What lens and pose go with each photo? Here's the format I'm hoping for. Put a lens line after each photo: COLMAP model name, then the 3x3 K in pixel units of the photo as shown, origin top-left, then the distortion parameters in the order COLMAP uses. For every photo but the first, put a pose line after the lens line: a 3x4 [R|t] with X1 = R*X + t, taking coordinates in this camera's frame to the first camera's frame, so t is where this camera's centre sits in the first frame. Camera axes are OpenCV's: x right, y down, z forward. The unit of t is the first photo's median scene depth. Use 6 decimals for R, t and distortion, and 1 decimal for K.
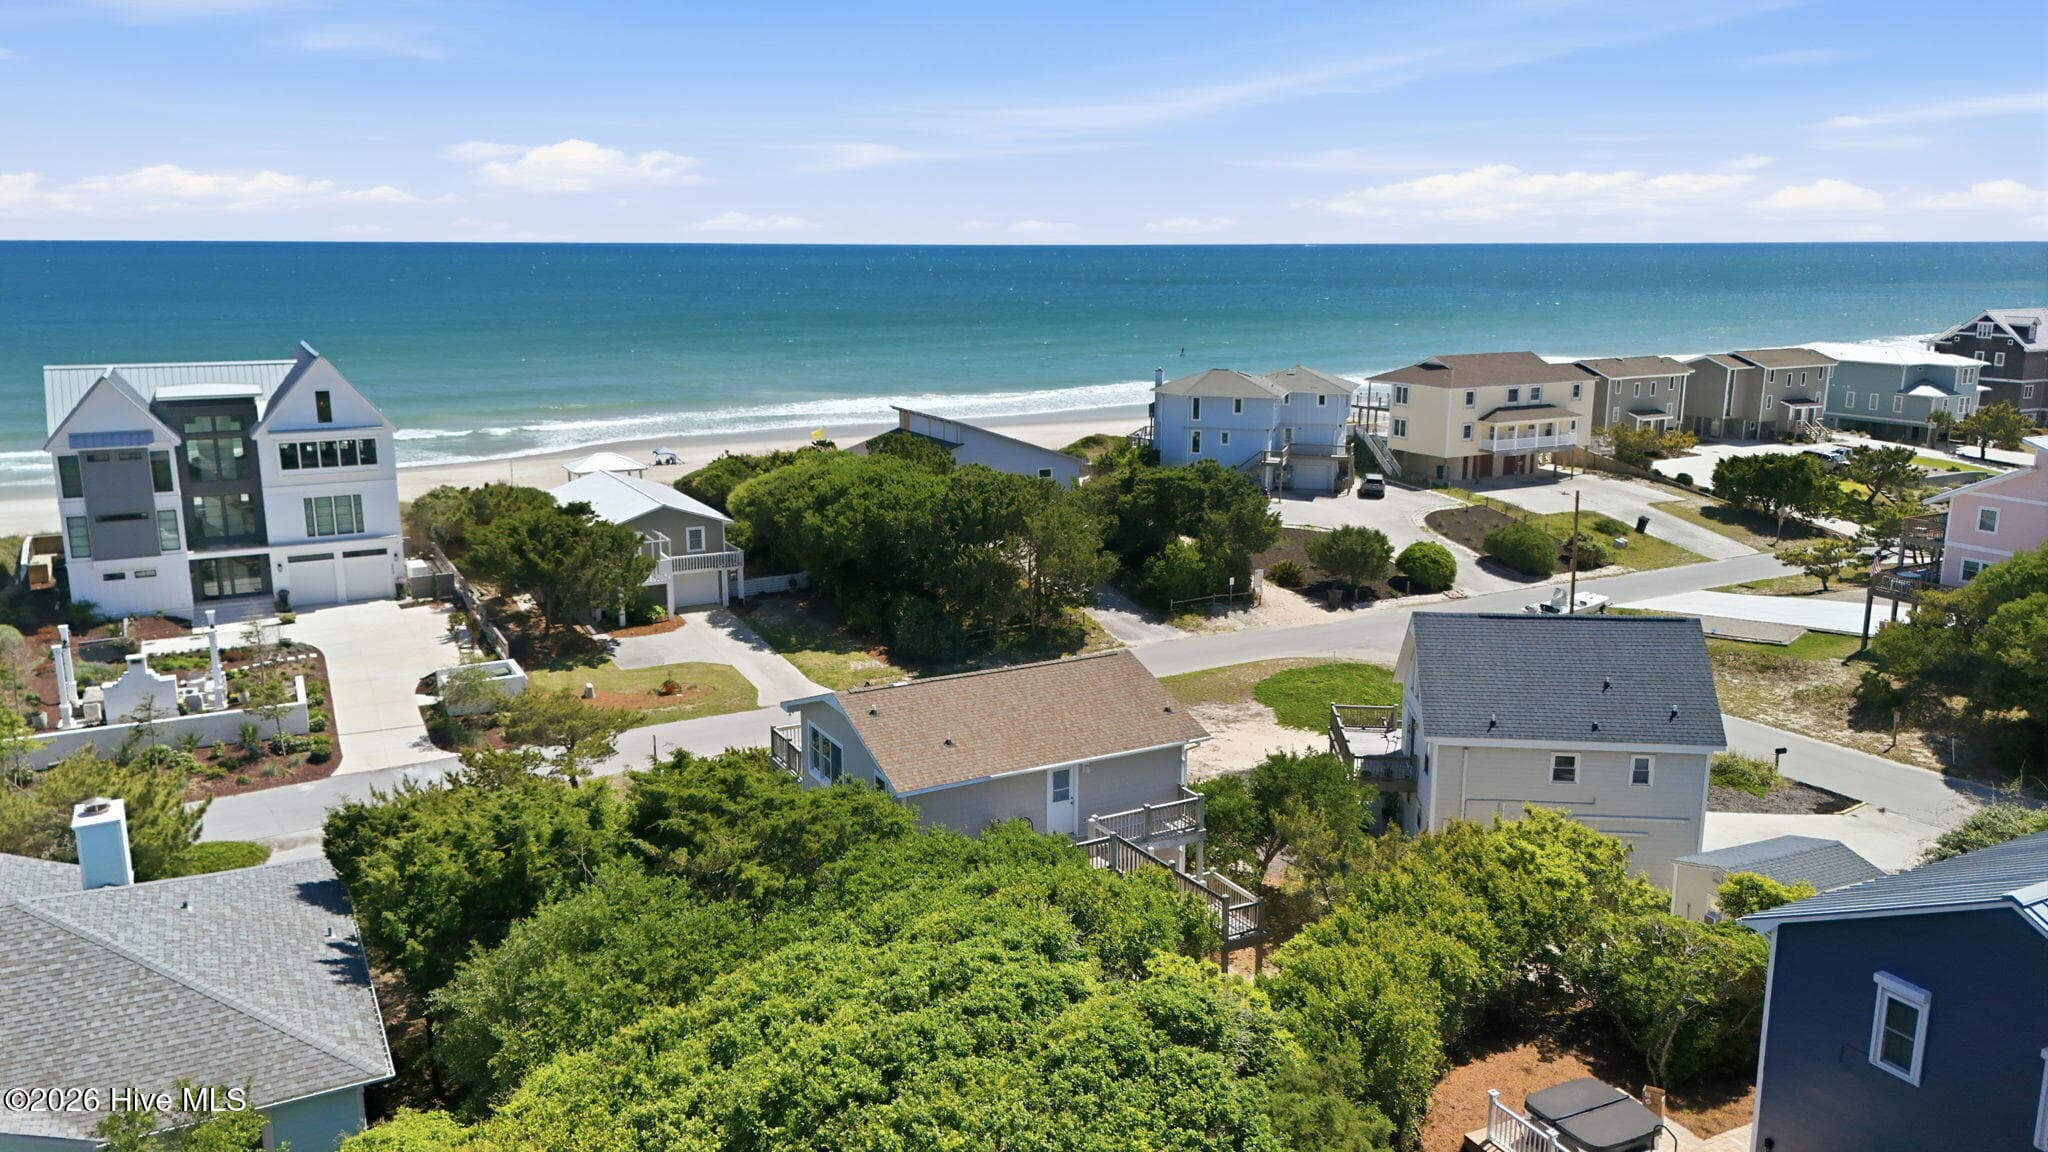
lens RADIAL K [[1519.2, 0, 1025.1], [0, 1519.2, 546.5], [0, 0, 1]] dist [0.100625, -0.108284]
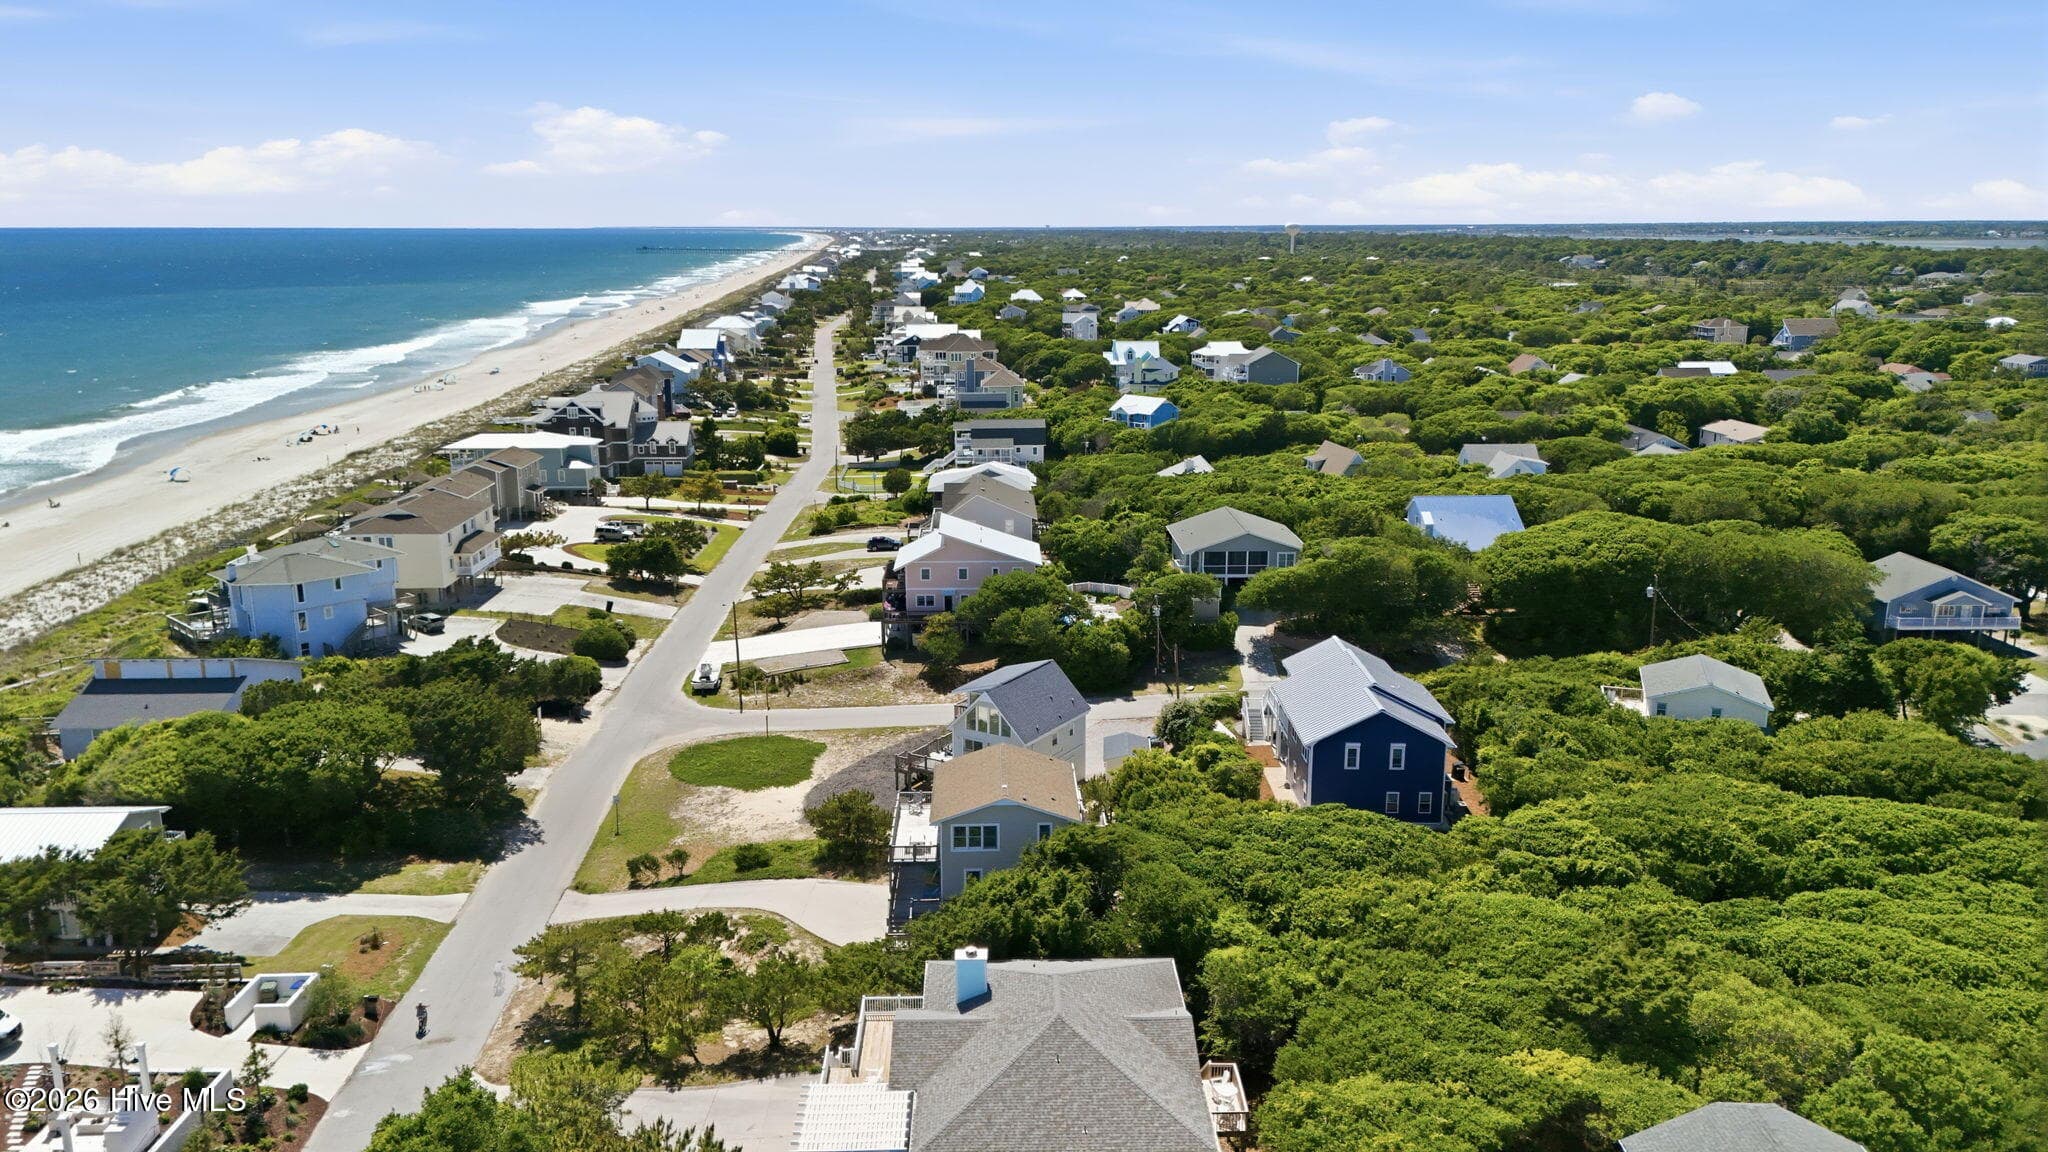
lens RADIAL K [[1519.2, 0, 1025.1], [0, 1519.2, 546.5], [0, 0, 1]] dist [0.100625, -0.108284]
pose [[0.454303, -0.188589, 0.870657, -0.877408], [0.178221, 0.976818, 0.118590, -0.227591], [-0.872838, 0.101294, 0.477382, -0.025629]]
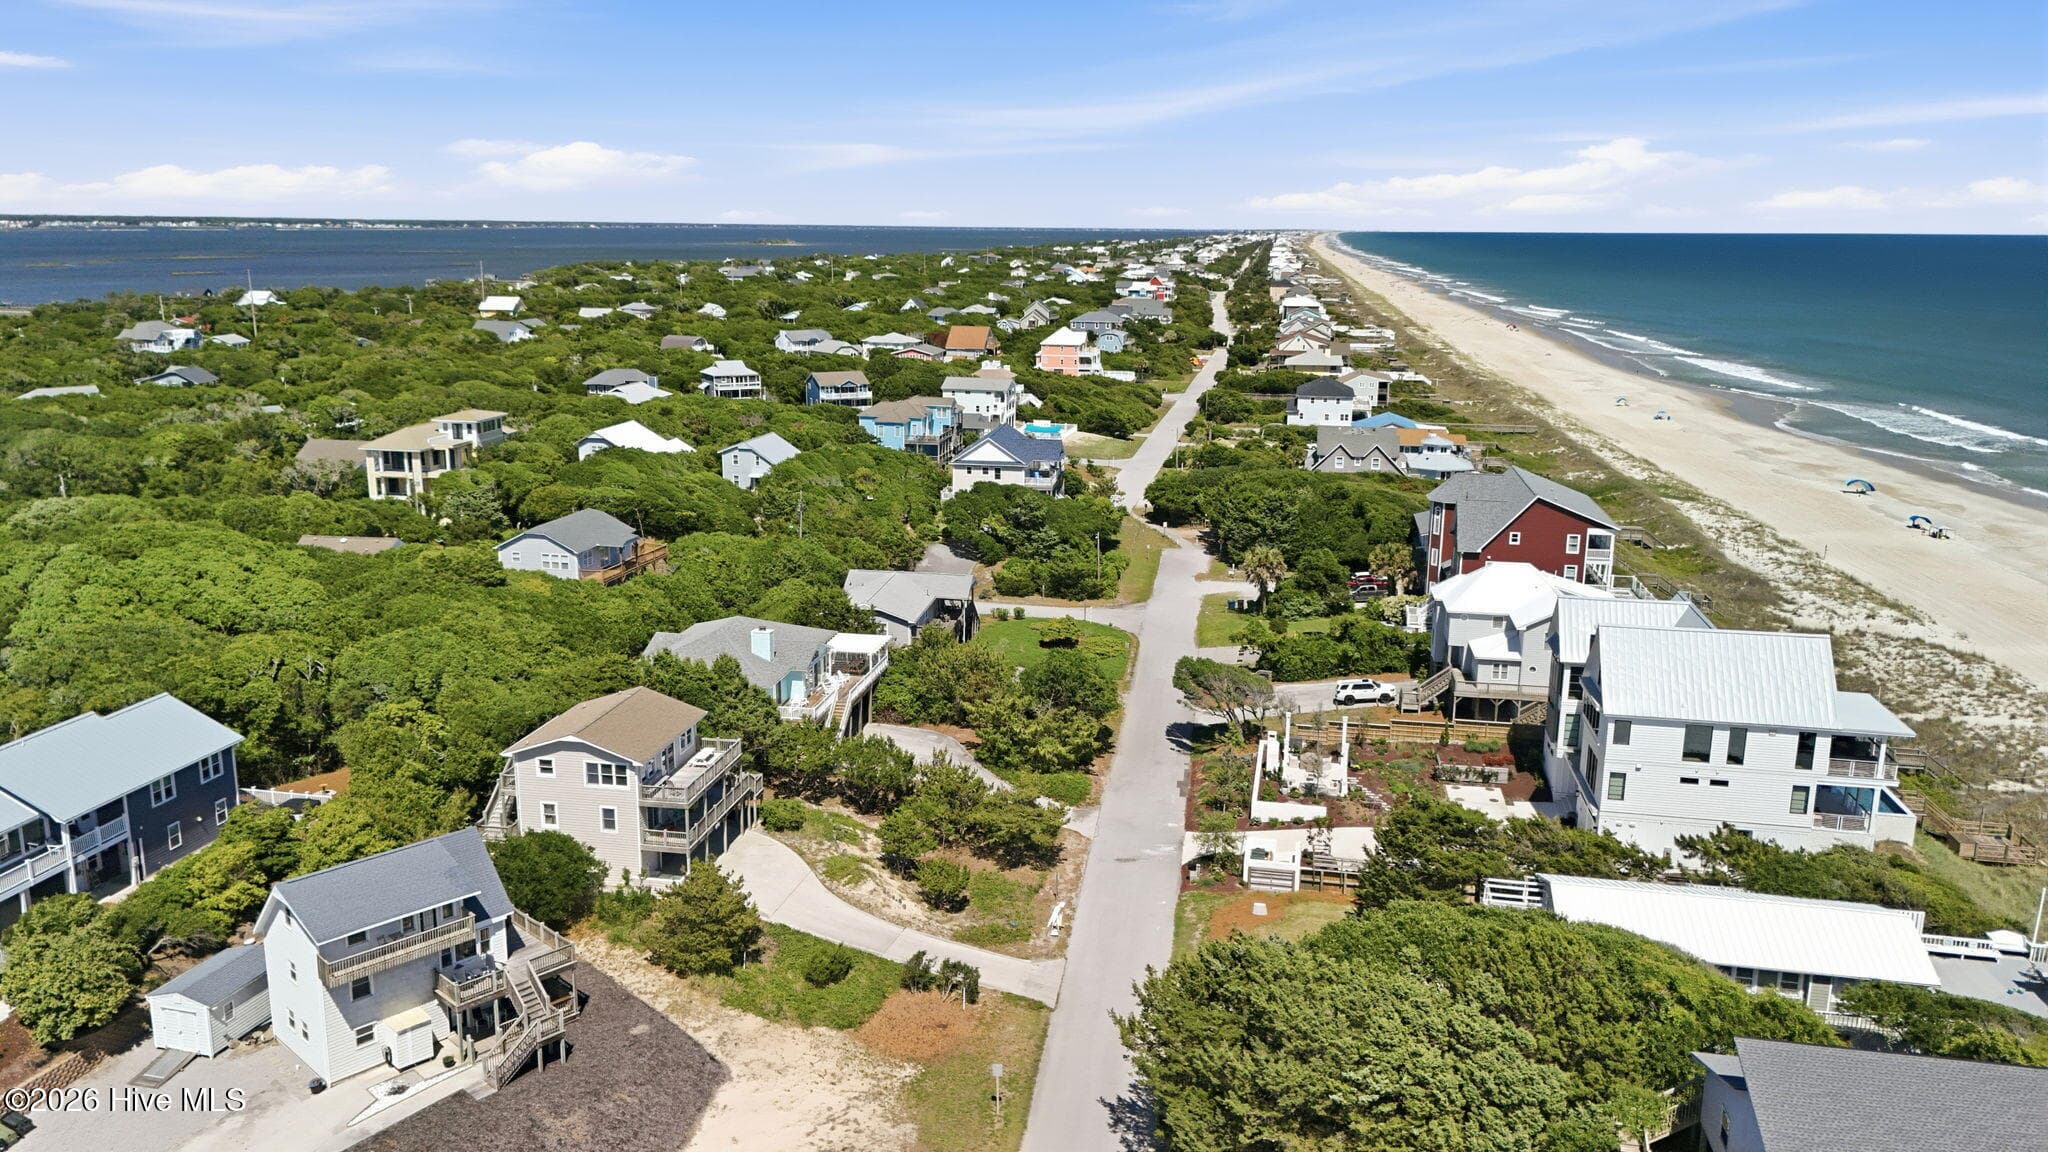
lens RADIAL K [[1519.2, 0, 1025.1], [0, 1519.2, 546.5], [0, 0, 1]] dist [0.100625, -0.108284]
pose [[-0.628537, 0.156013, -0.761972, 0.591409], [-0.162222, 0.931834, 0.324606, -0.450219], [0.760674, 0.327635, -0.560384, 1.264709]]
